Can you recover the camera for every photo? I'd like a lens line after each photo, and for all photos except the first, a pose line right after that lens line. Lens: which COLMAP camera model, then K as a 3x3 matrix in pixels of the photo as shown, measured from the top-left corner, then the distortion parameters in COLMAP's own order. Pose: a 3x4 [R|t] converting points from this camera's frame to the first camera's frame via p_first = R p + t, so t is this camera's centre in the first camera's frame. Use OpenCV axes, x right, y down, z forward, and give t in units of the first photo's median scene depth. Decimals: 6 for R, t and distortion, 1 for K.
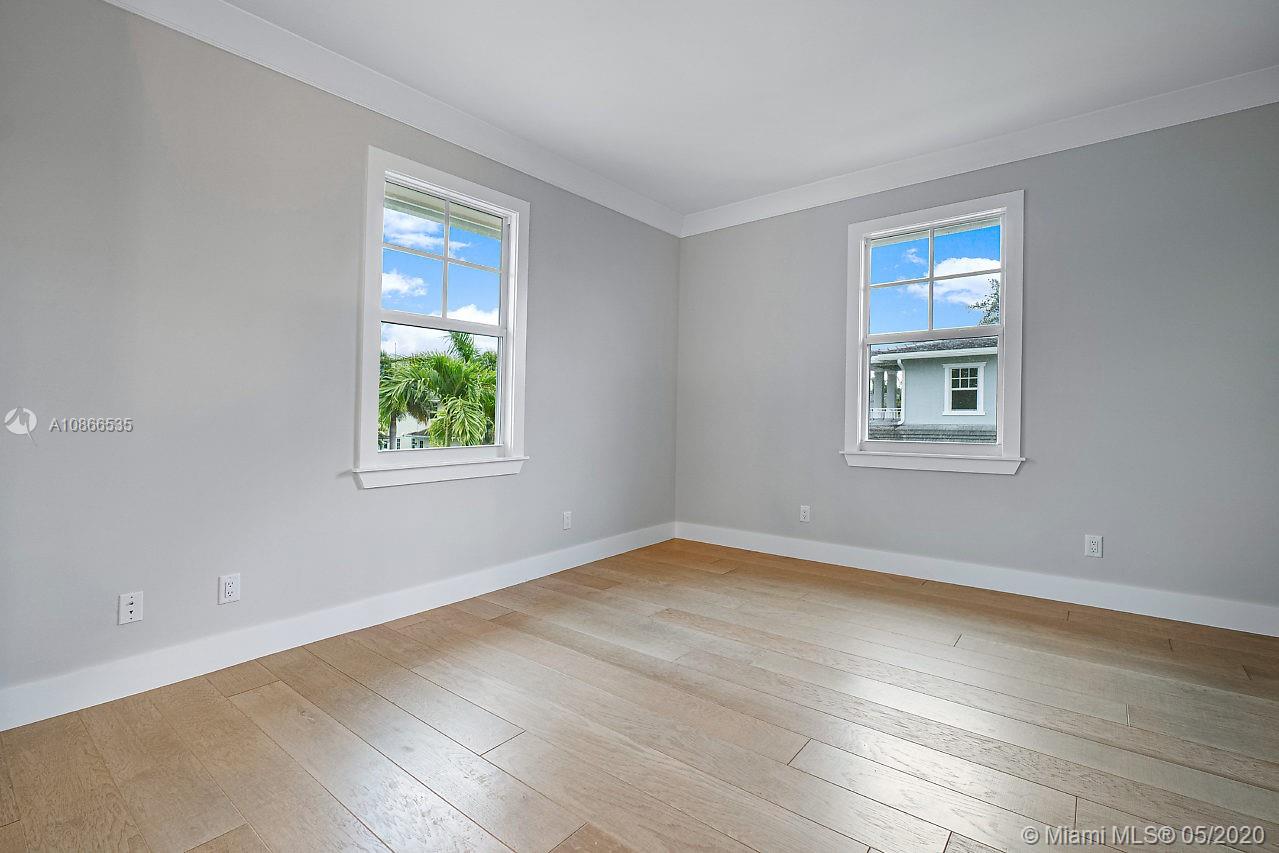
lens RADIAL K [[555.9, 0, 638.9], [0, 555.9, 422.2], [0, 0, 1]] dist [-0.001702, -0.000030]
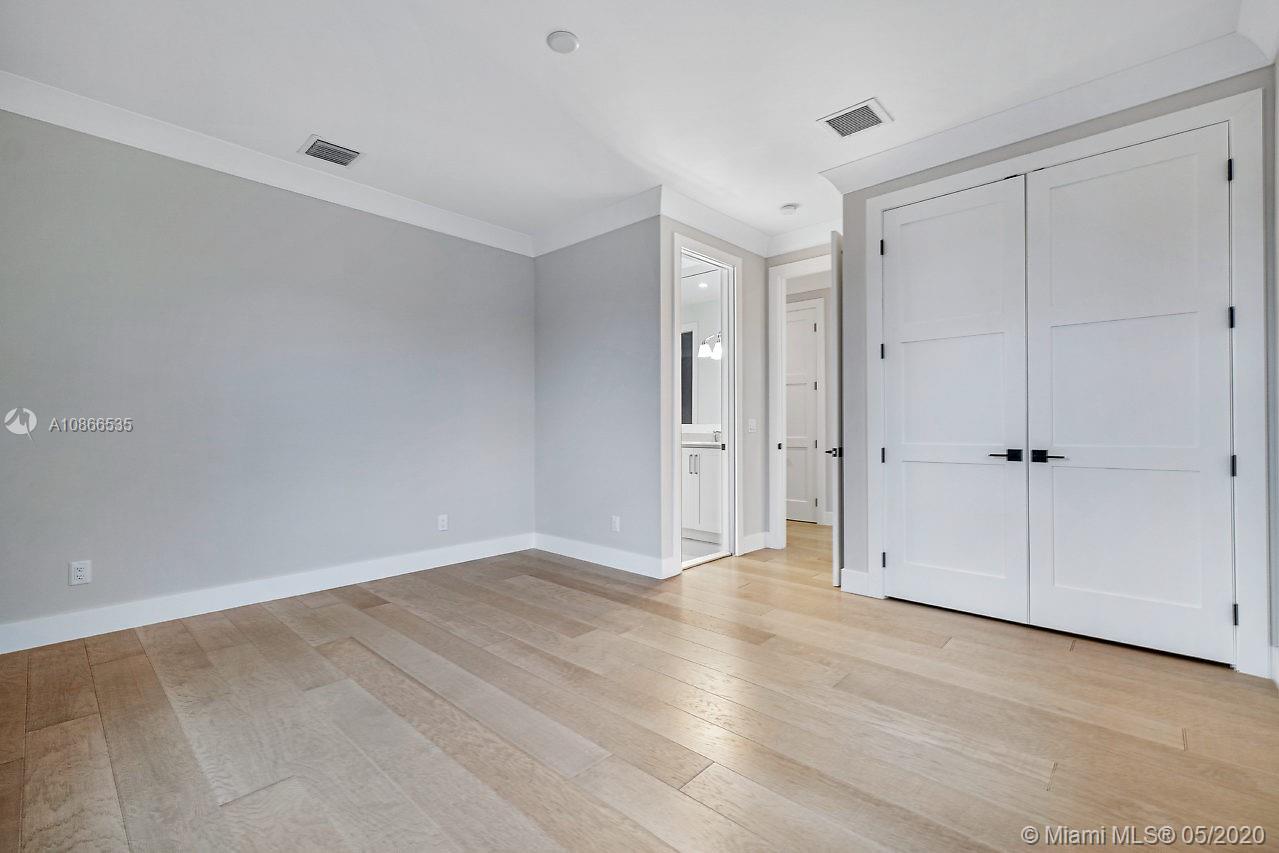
lens RADIAL K [[555.9, 0, 638.9], [0, 555.9, 422.2], [0, 0, 1]] dist [-0.001702, -0.000030]
pose [[-0.997381, 0.001902, 0.072301, 0.100644], [0.002003, 0.999997, 0.001316, -0.028360], [-0.072298, 0.001458, -0.997382, 1.693305]]
